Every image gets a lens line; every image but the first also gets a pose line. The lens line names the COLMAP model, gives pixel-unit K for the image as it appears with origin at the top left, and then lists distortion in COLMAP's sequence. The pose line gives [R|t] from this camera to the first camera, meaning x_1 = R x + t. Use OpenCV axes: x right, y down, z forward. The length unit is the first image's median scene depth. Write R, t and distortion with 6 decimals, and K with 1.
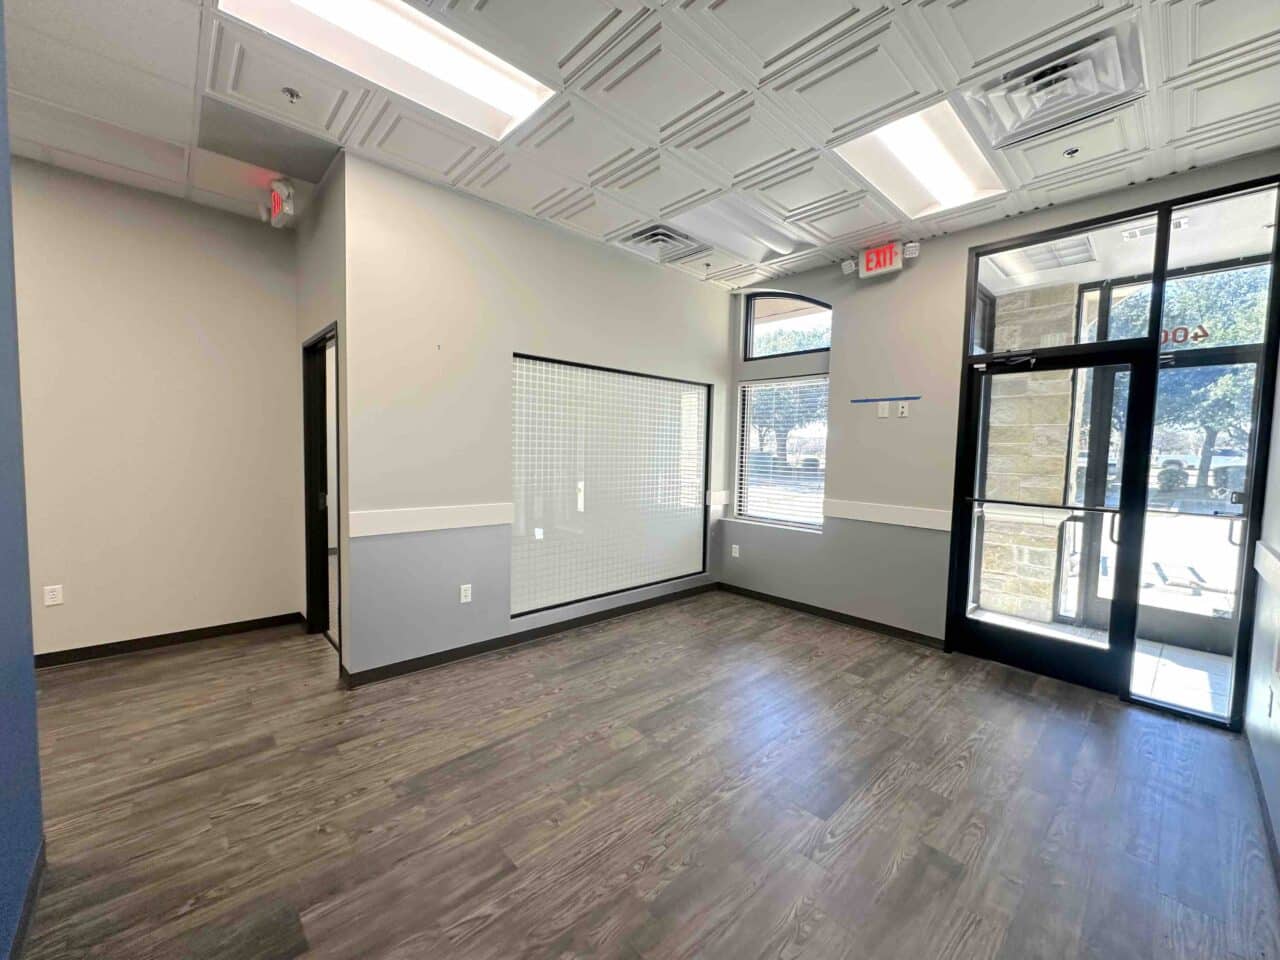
lens RADIAL K [[508.2, 0, 642.2], [0, 508.2, 480.8], [0, 0, 1]] dist [-0.002253, -0.000122]
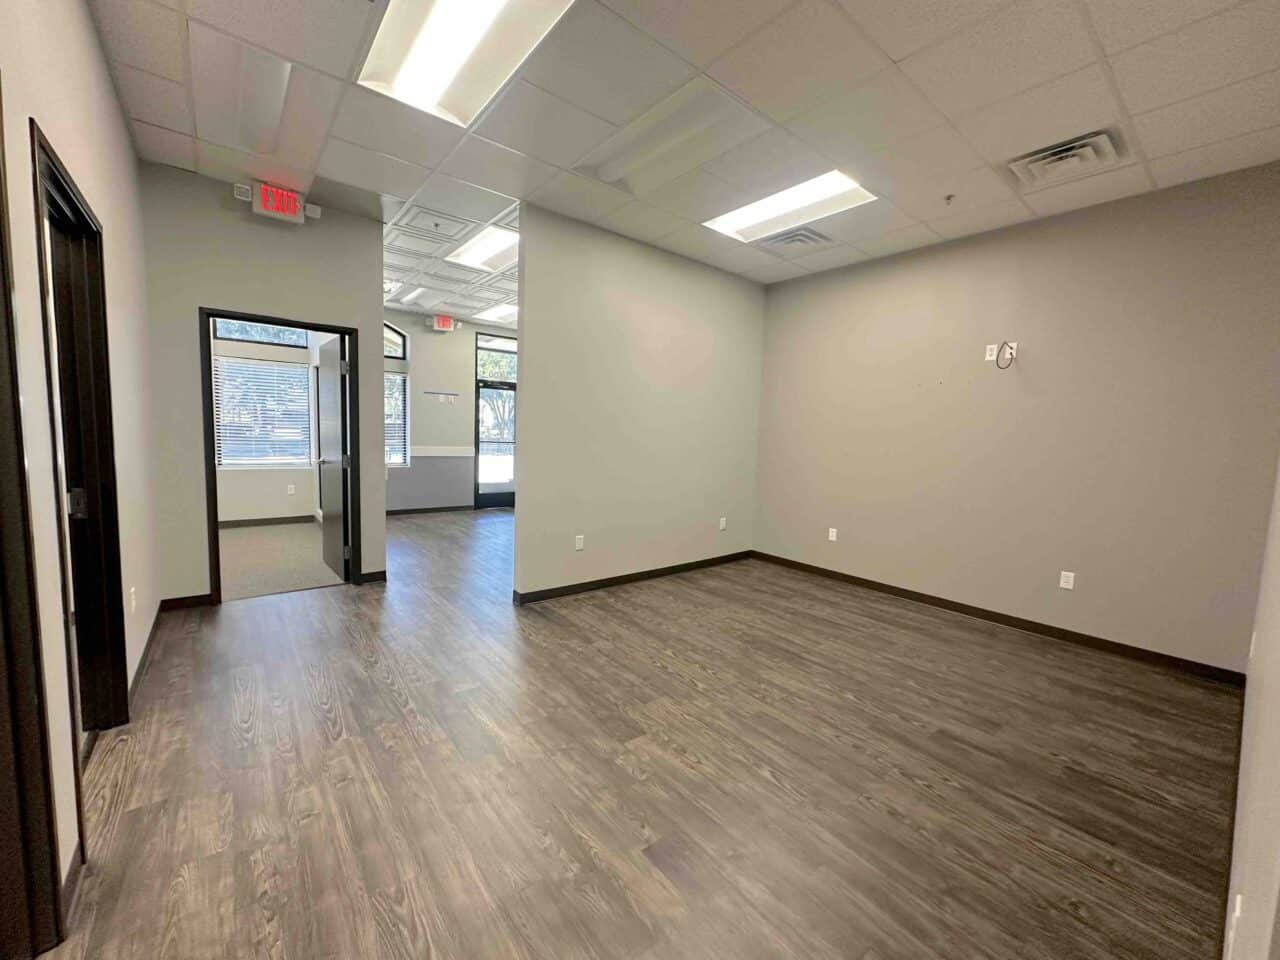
lens RADIAL K [[508.2, 0, 642.2], [0, 508.2, 480.8], [0, 0, 1]] dist [-0.002253, -0.000122]
pose [[0.056527, -0.119497, 0.991224, -1.642819], [0.024533, 0.992678, 0.118273, -0.042756], [-0.998100, 0.017632, 0.059045, 0.124893]]
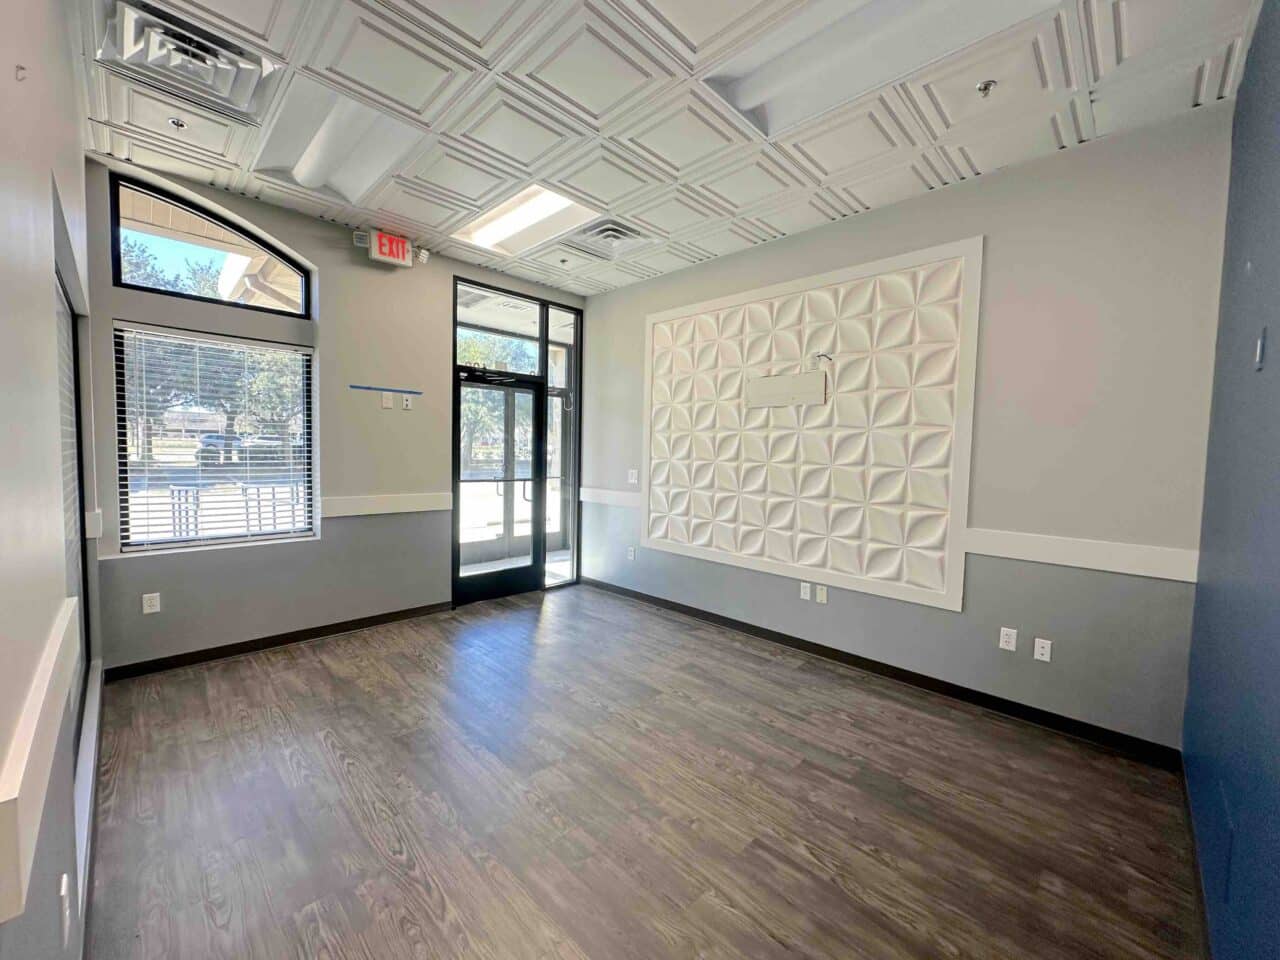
lens RADIAL K [[508.2, 0, 642.2], [0, 508.2, 480.8], [0, 0, 1]] dist [-0.002253, -0.000122]
pose [[-0.039545, -0.079912, 0.996017, -0.613111], [0.037969, 0.995957, 0.081414, -0.049692], [-0.998496, 0.041037, -0.036351, 0.606477]]
